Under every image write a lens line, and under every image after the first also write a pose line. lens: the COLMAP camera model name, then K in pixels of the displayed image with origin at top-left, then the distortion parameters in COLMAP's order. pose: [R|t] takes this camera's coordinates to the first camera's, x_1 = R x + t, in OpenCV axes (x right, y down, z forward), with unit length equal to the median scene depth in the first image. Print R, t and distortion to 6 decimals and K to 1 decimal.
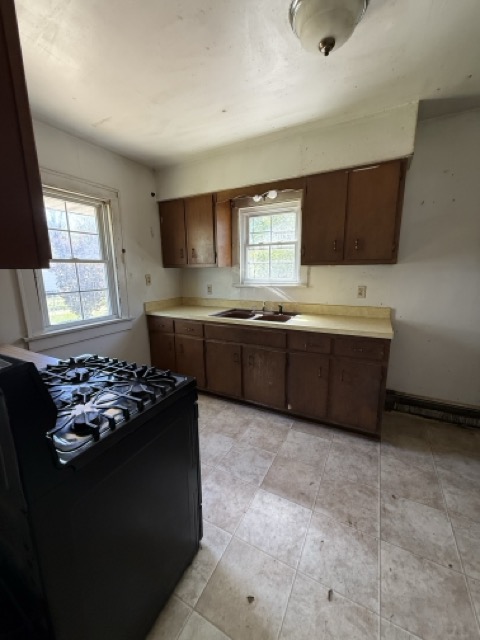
lens RADIAL K [[254.9, 0, 241.2], [0, 254.9, 319.0], [0, 0, 1]] dist [0.001618, 0.000191]
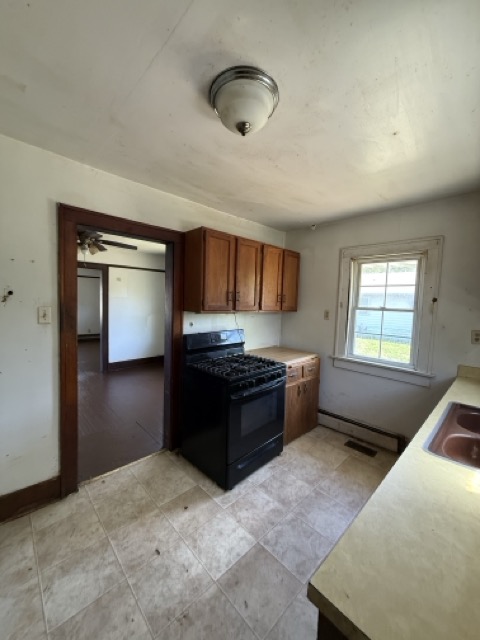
lens RADIAL K [[254.9, 0, 240.6], [0, 254.9, 319.6], [0, 0, 1]] dist [0.001618, 0.000191]
pose [[-0.315888, 0.070239, -0.946193, 0.992973], [-0.212370, 0.966719, 0.142663, -0.299500], [0.924724, 0.246009, -0.290458, 1.048832]]
